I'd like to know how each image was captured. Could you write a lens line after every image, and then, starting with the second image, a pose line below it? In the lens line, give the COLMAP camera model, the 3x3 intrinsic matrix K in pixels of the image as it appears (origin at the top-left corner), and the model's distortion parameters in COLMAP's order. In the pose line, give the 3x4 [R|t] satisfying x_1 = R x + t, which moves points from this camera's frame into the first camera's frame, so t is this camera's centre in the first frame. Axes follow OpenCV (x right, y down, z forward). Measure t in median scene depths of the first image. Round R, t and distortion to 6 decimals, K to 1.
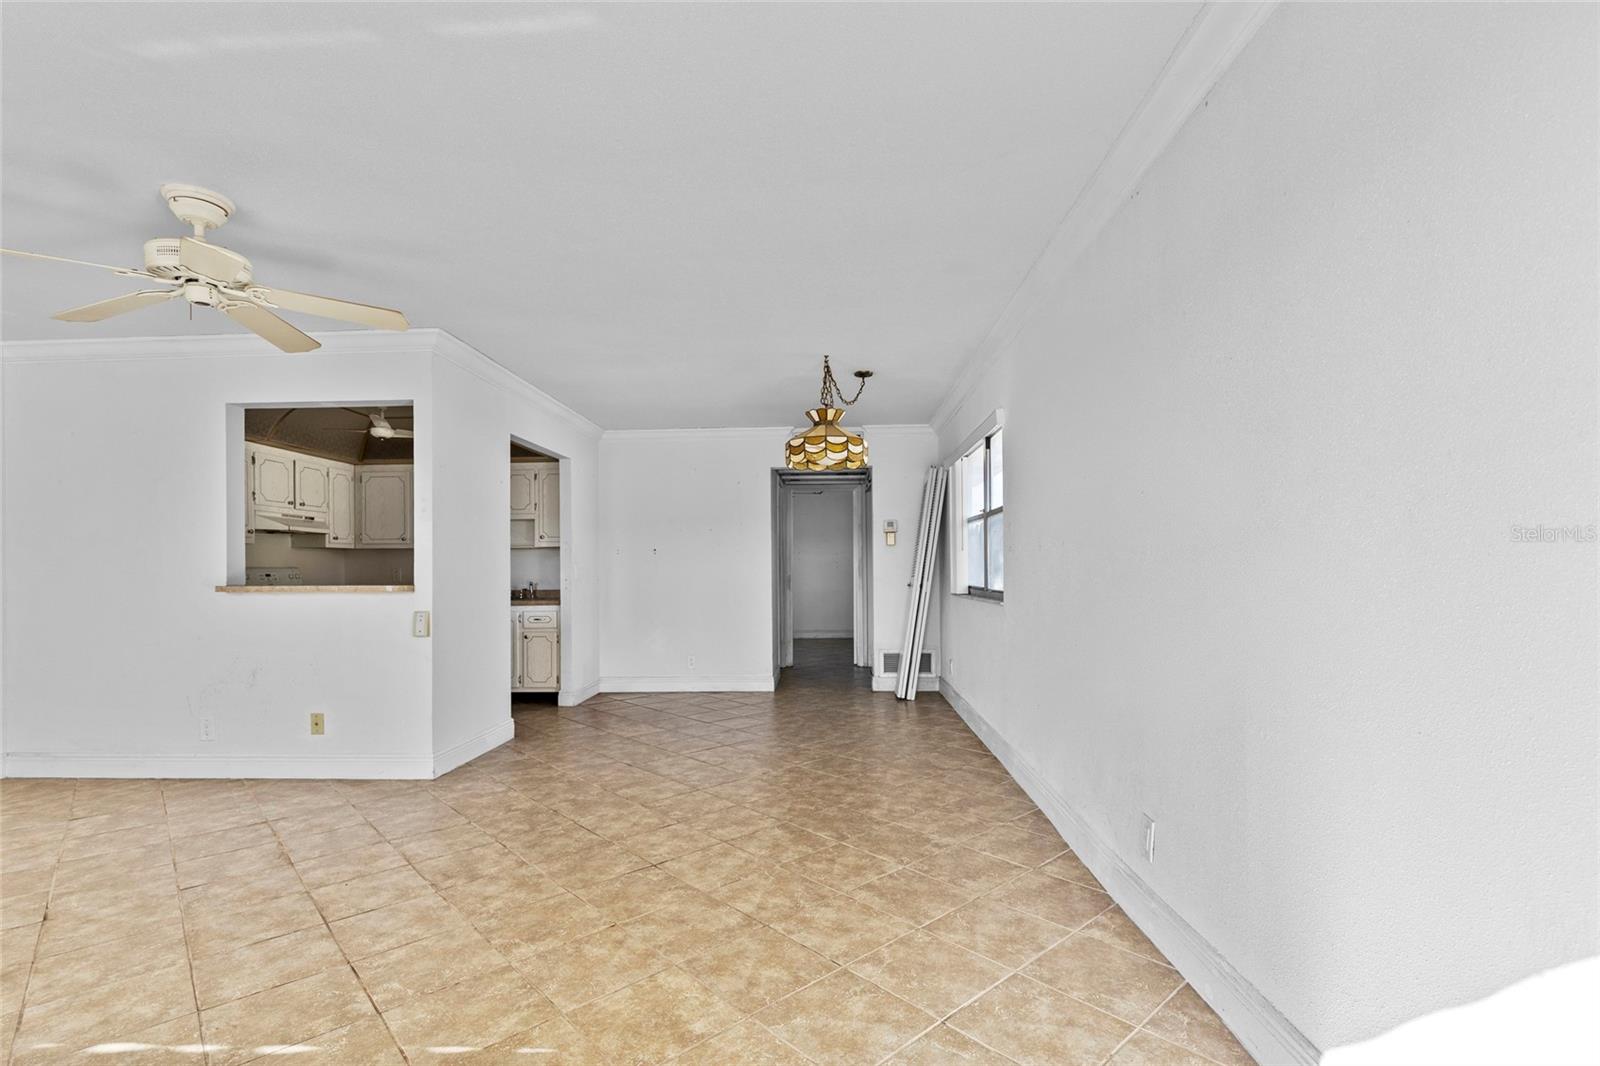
lens RADIAL K [[735.7, 0, 793.1], [0, 735.7, 566.0], [0, 0, 1]] dist [0.010931, -0.001008]
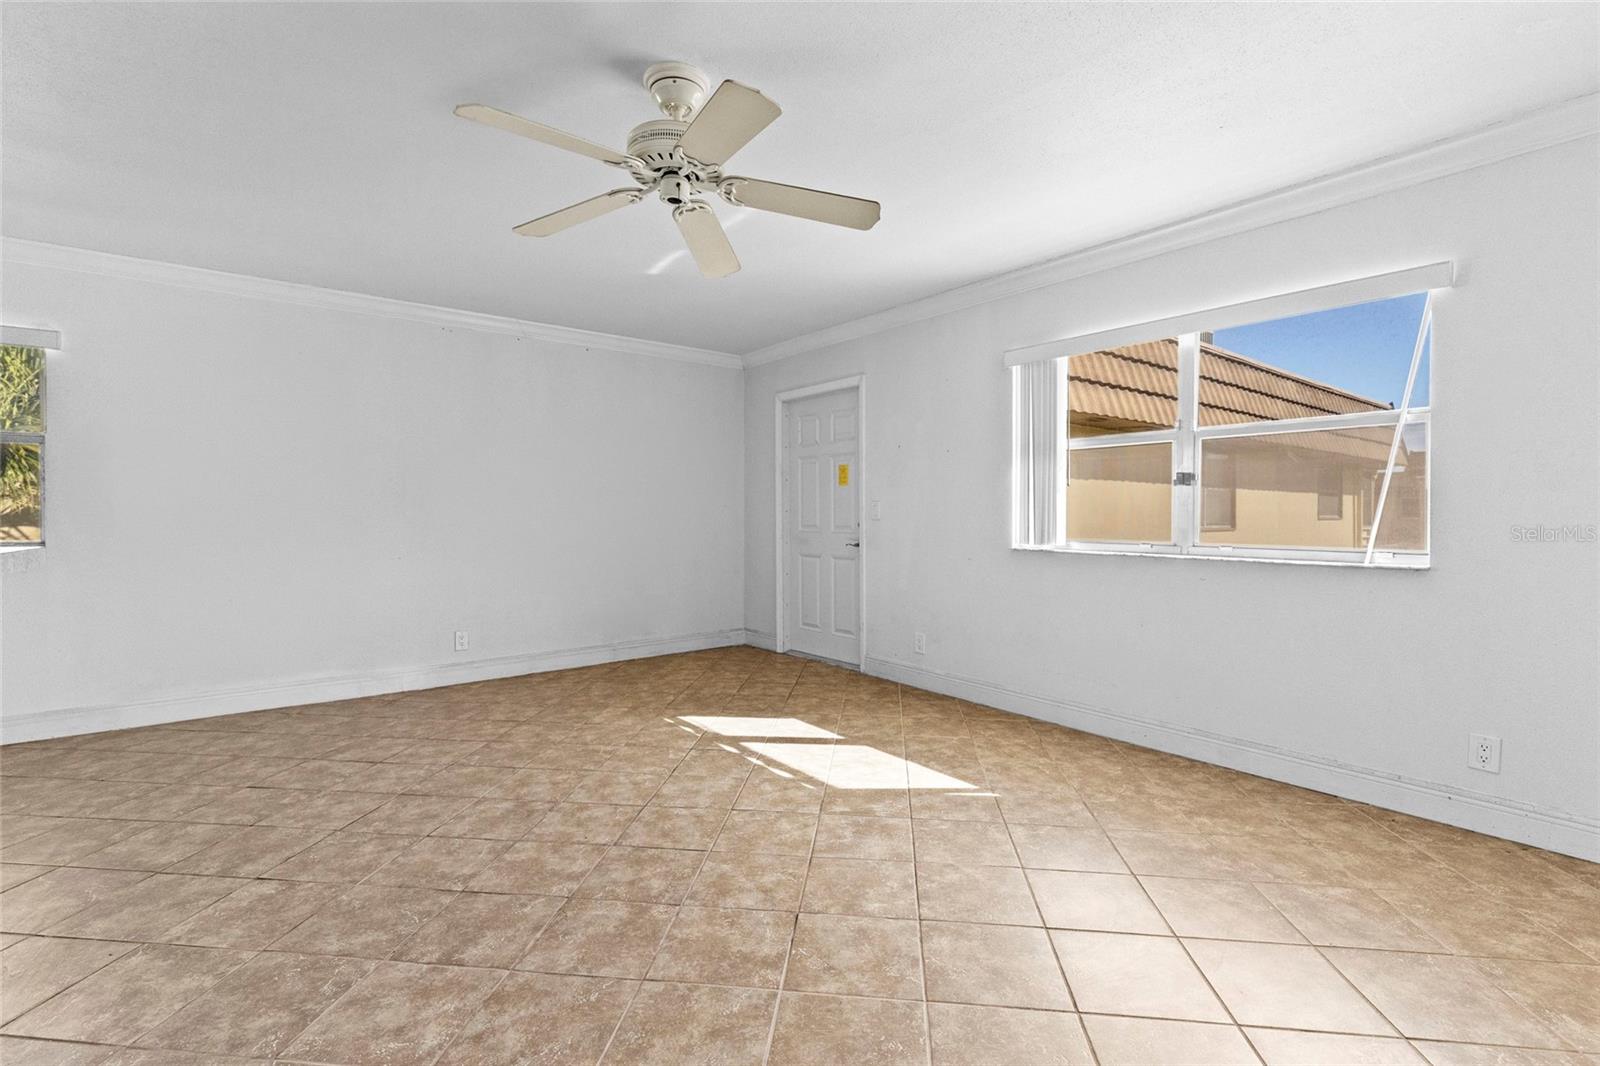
lens RADIAL K [[729.8, 0, 799.5], [0, 729.8, 517.0], [0, 0, 1]] dist [0.006693, 0.000117]
pose [[-0.659964, 0.007909, 0.751256, -1.098079], [0.003733, 0.999967, -0.007248, 0.018466], [-0.751288, -0.001979, -0.659971, 1.039165]]
